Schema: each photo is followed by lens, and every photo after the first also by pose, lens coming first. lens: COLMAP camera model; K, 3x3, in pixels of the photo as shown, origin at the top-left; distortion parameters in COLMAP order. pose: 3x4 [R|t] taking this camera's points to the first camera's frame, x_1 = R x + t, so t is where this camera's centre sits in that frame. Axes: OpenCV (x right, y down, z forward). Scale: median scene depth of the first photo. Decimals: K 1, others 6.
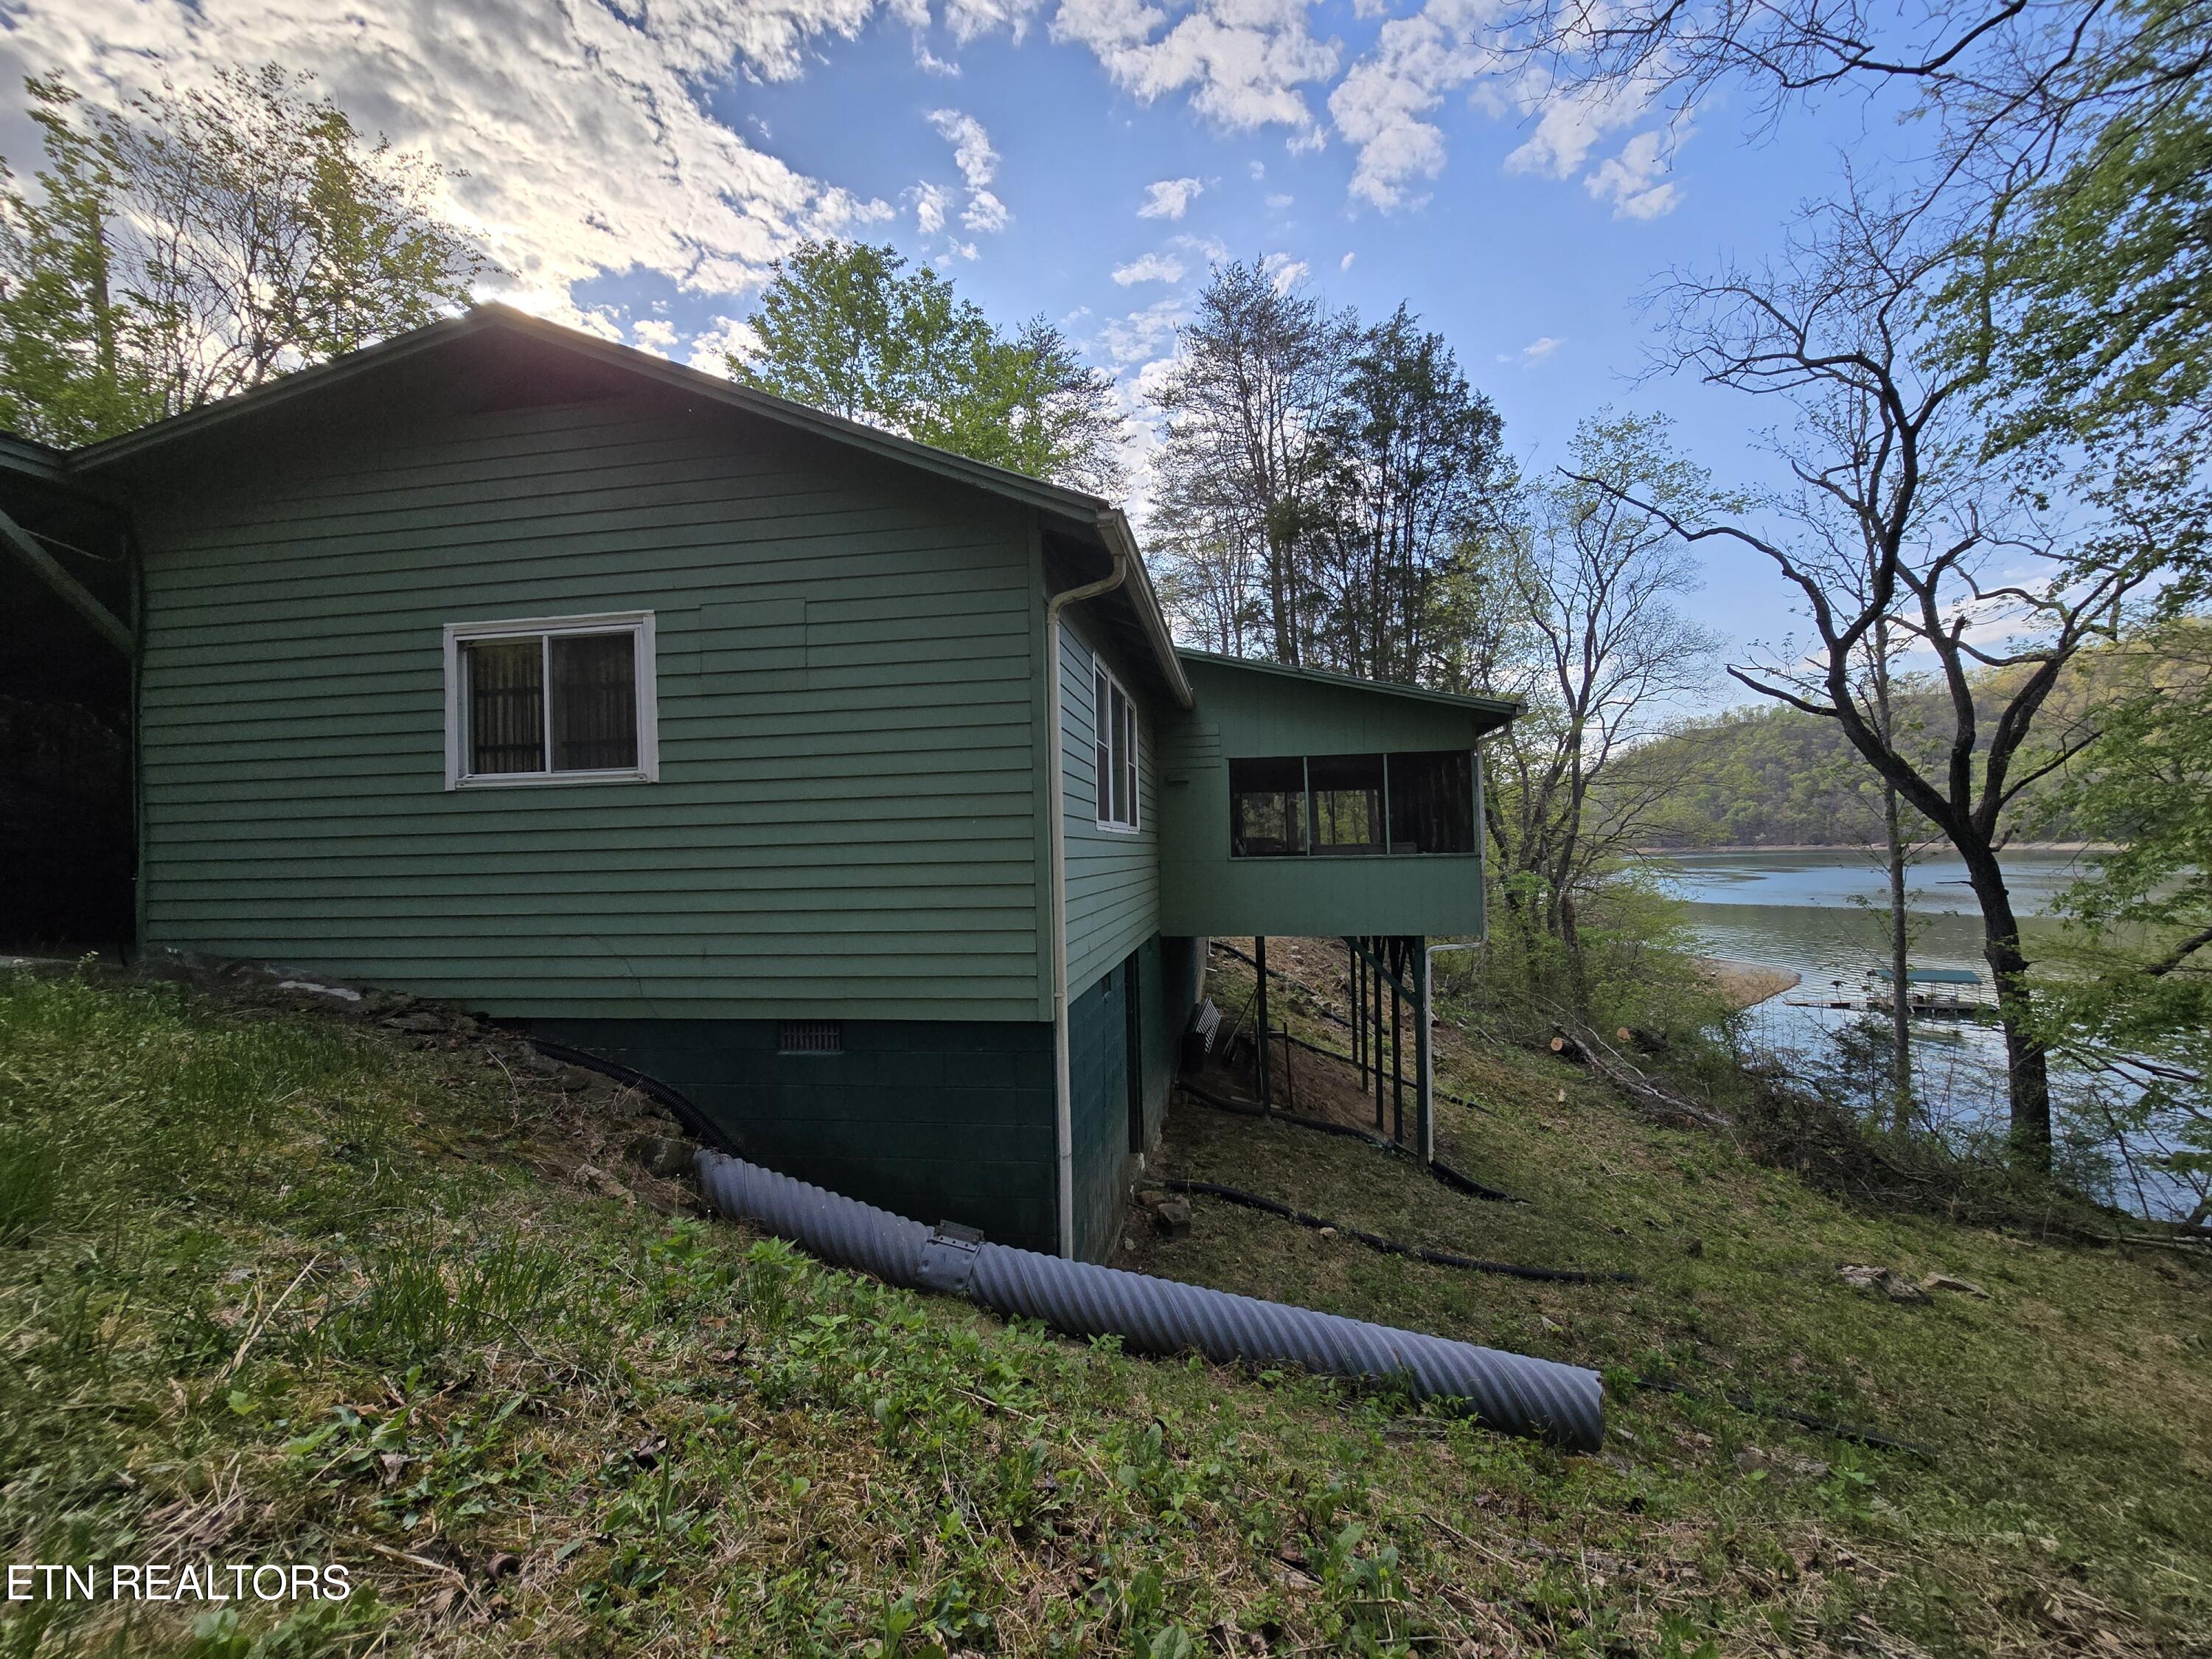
lens RADIAL K [[889.9, 0, 1111.5], [0, 889.9, 840.4], [0, 0, 1]] dist [-0.013554, 0.004783]
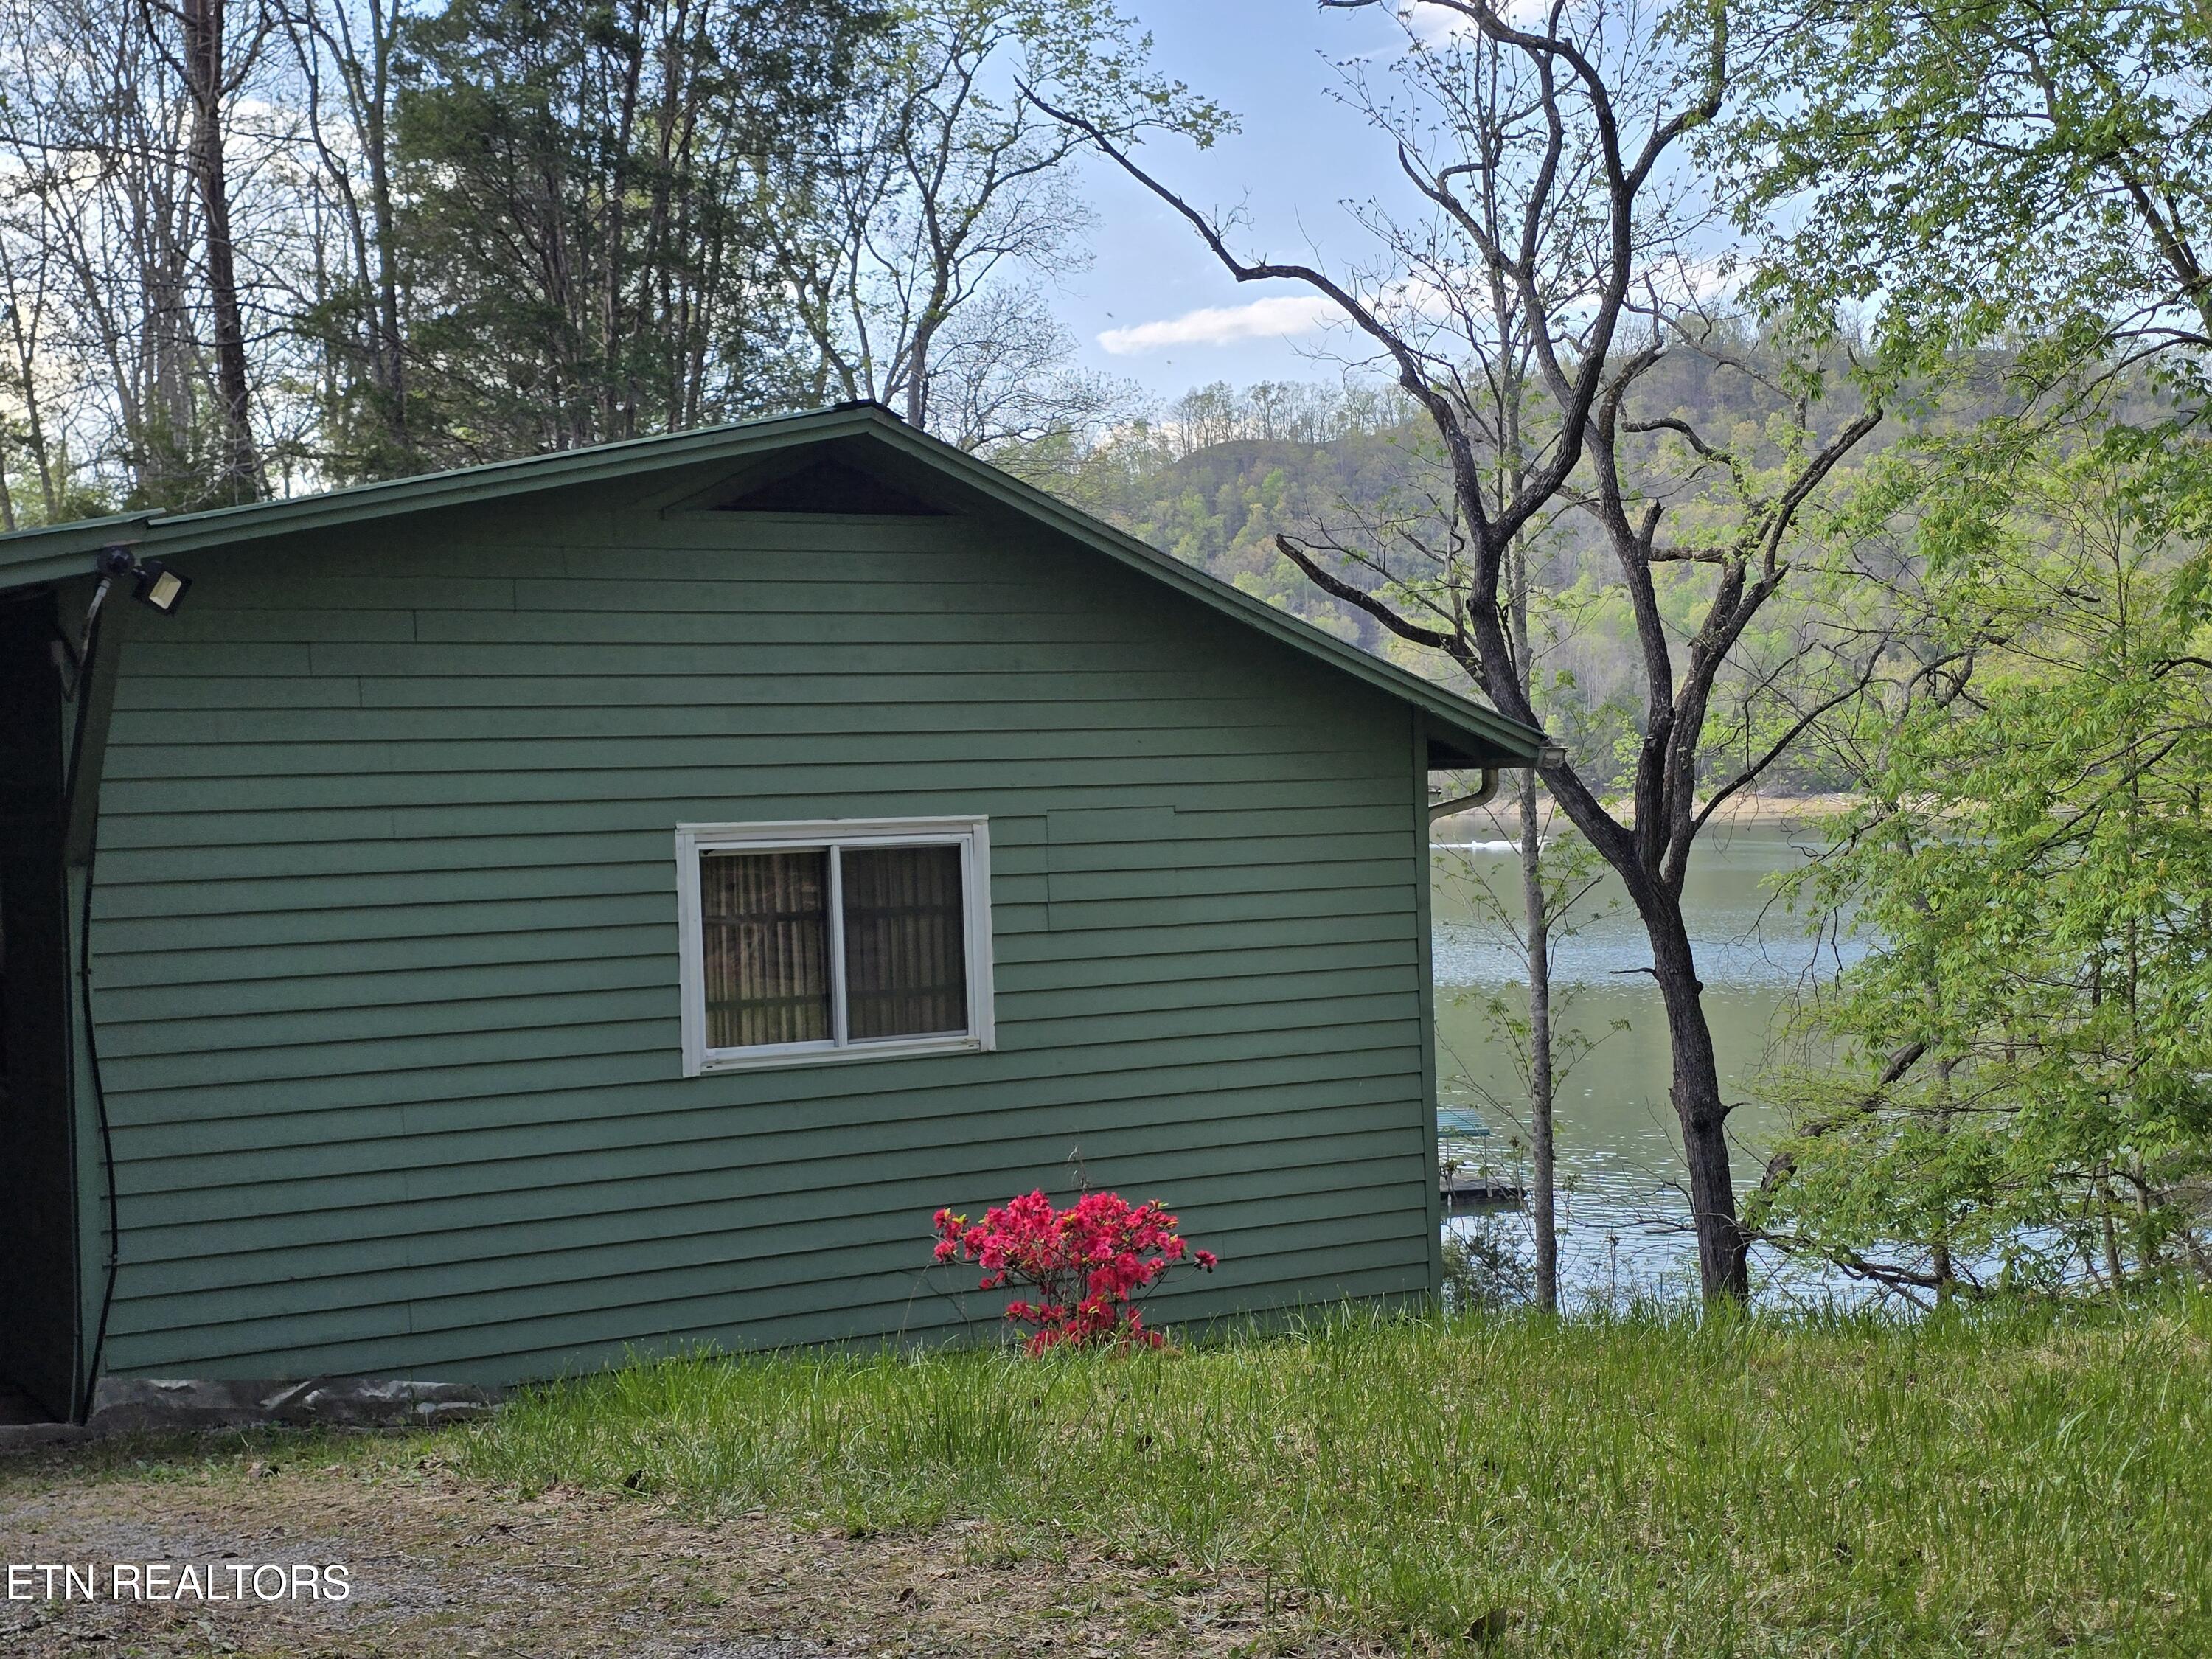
lens RADIAL K [[2793.7, 0, 1105.0], [0, 2793.7, 837.9], [0, 0, 1]] dist [0.231107, -0.645912]
pose [[0.785589, -0.008447, 0.618692, -0.397869], [0.000947, 0.999922, 0.012449, -0.057397], [-0.618748, -0.009194, 0.785535, -0.186803]]
